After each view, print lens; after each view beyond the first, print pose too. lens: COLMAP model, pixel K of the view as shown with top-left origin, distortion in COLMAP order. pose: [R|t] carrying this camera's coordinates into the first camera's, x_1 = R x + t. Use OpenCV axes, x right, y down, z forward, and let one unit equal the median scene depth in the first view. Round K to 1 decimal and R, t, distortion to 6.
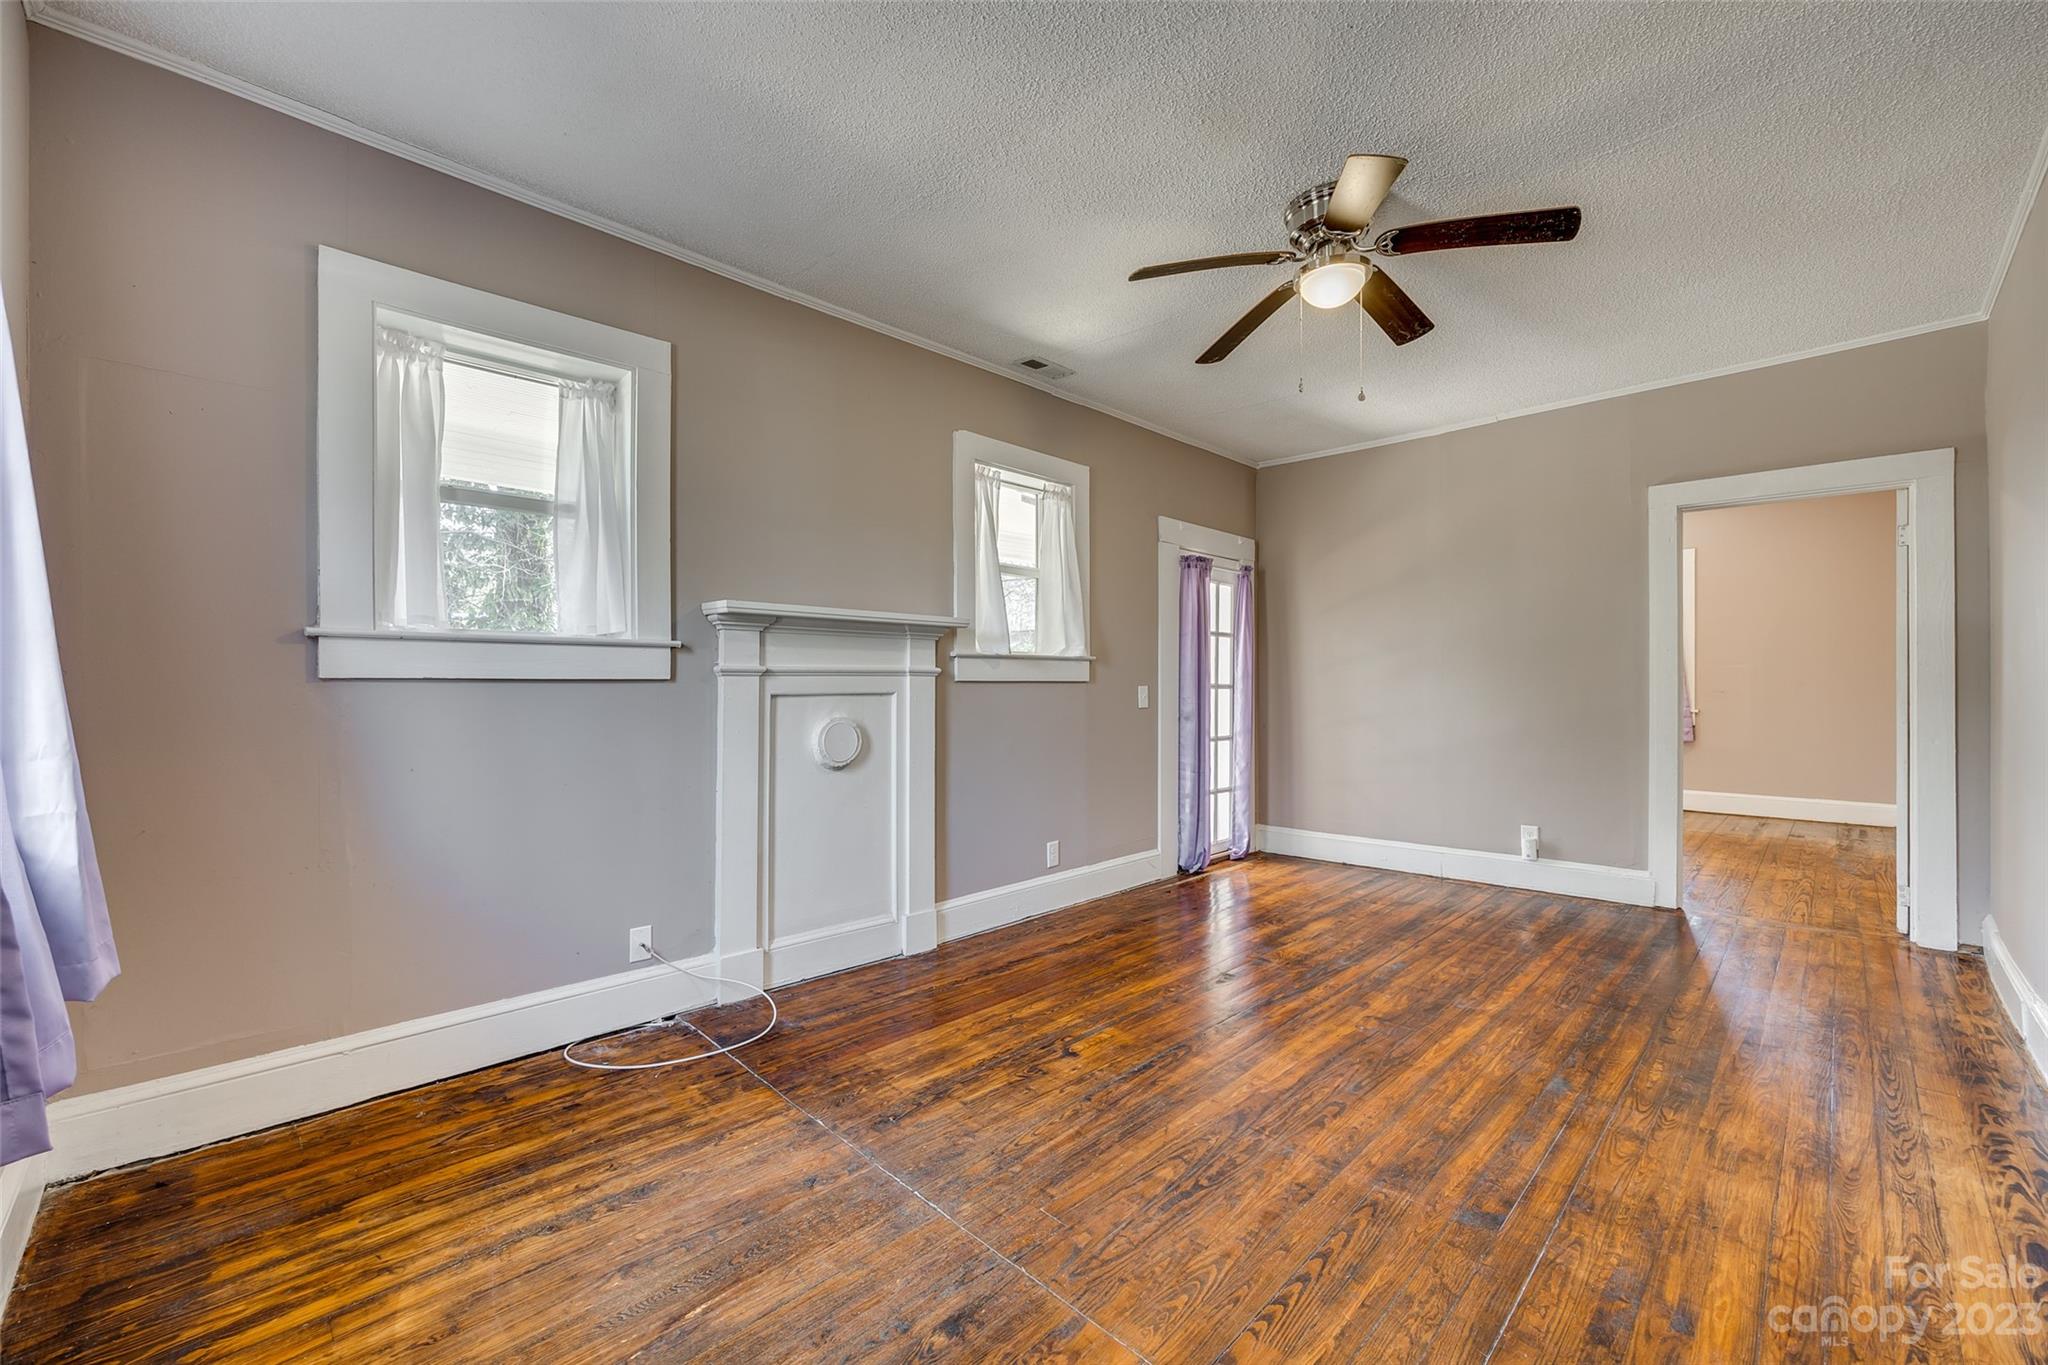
lens RADIAL K [[818.1, 0, 1029.2], [0, 818.1, 691.1], [0, 0, 1]] dist [-0.003590, 0.000177]
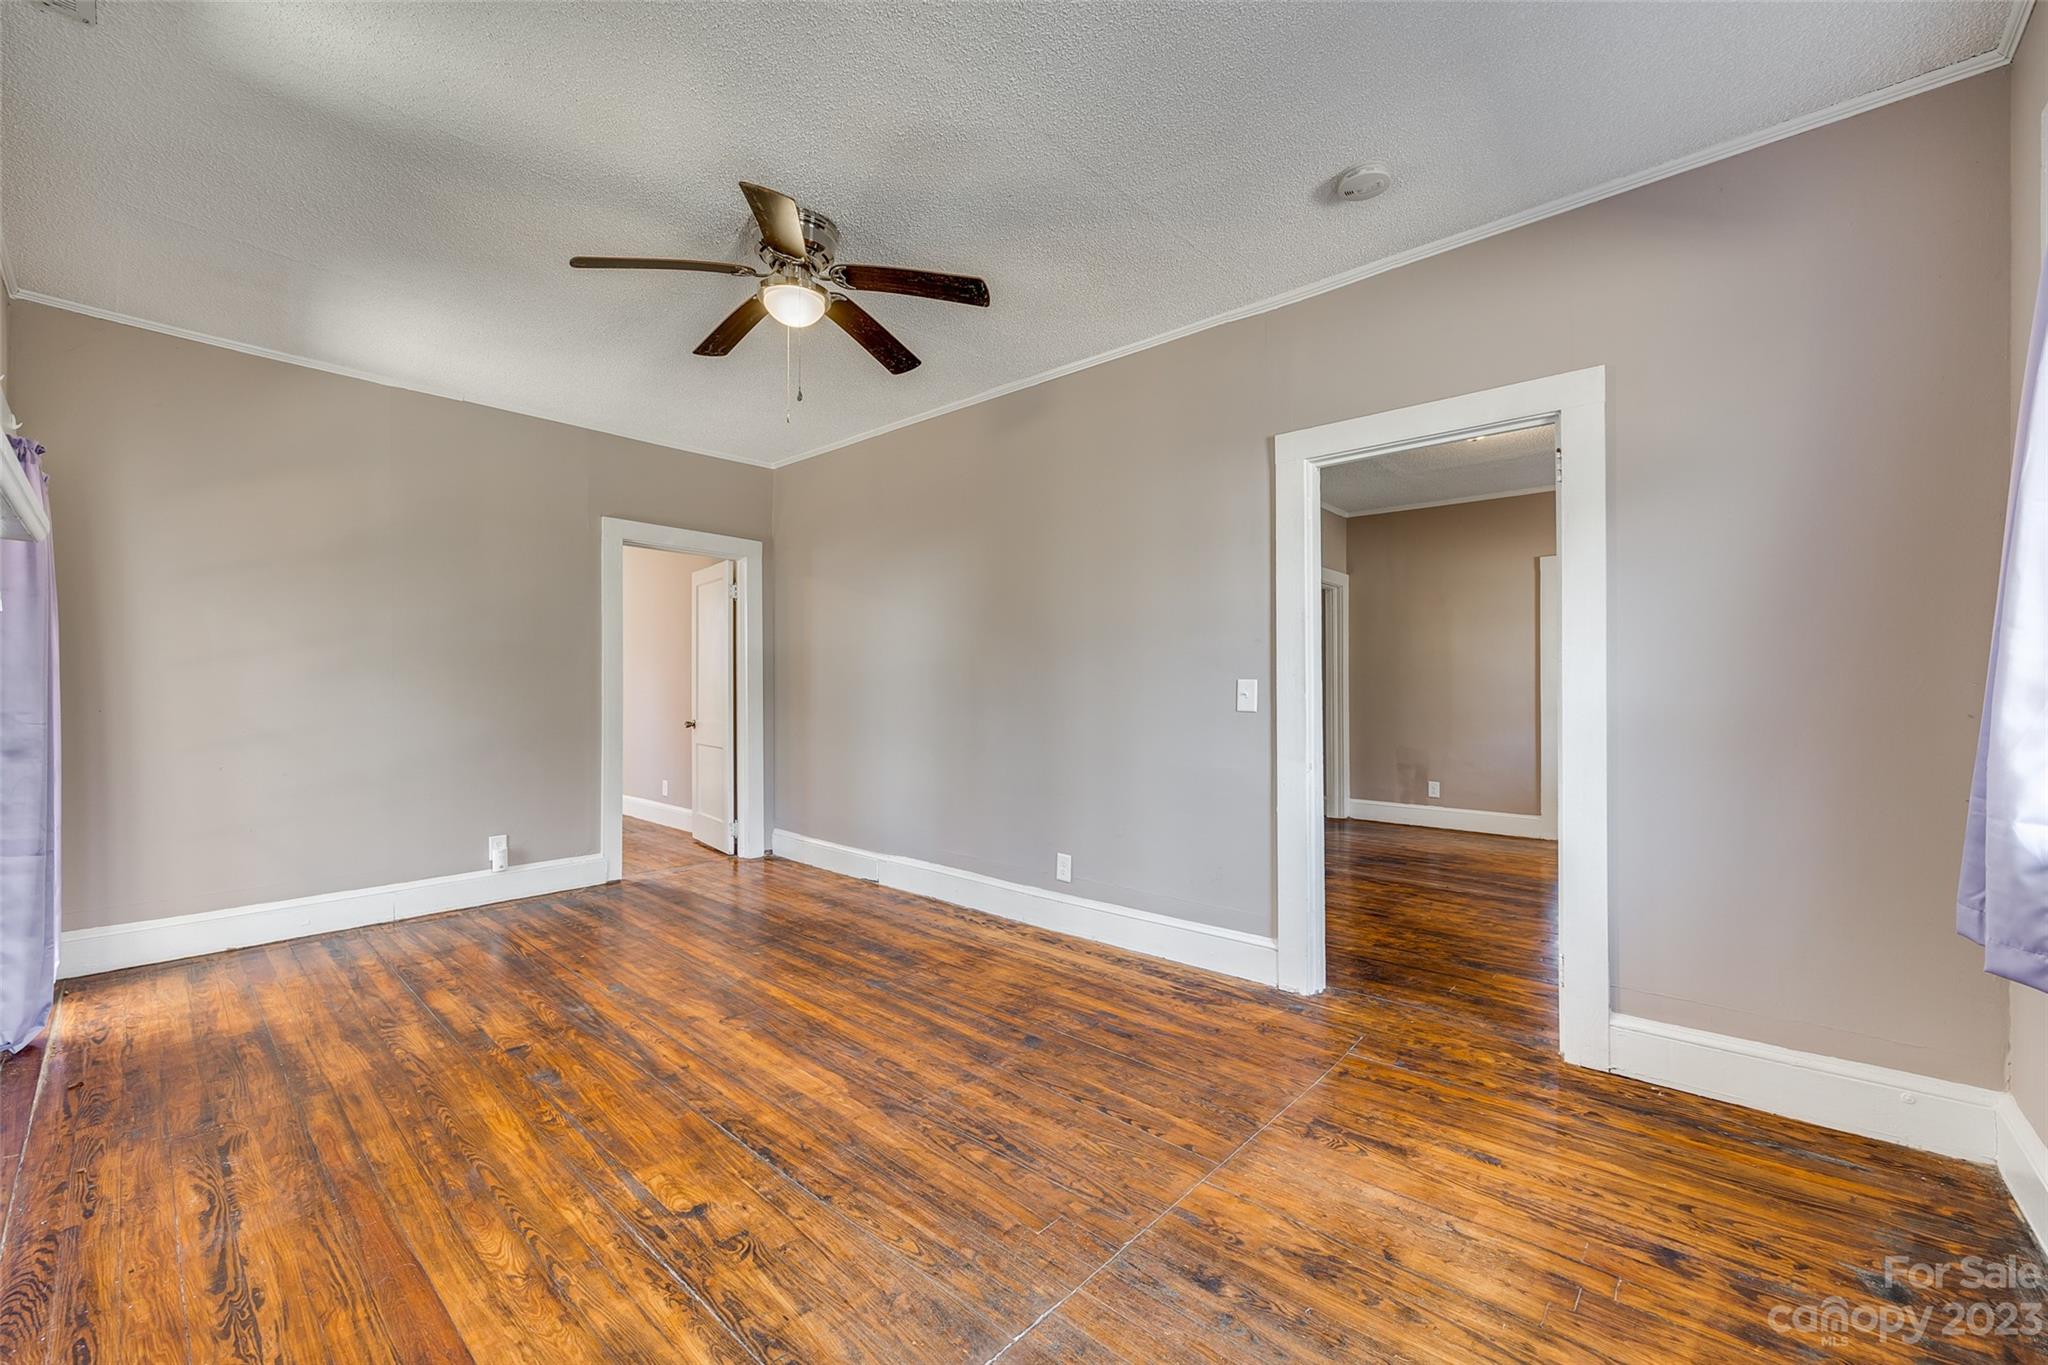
lens RADIAL K [[818.1, 0, 1029.2], [0, 818.1, 691.1], [0, 0, 1]] dist [-0.003590, 0.000177]
pose [[-0.052420, 0.000594, 0.998625, -0.682037], [0.004932, 0.999988, -0.000336, -0.004876], [-0.998613, 0.004908, -0.052422, 0.759593]]
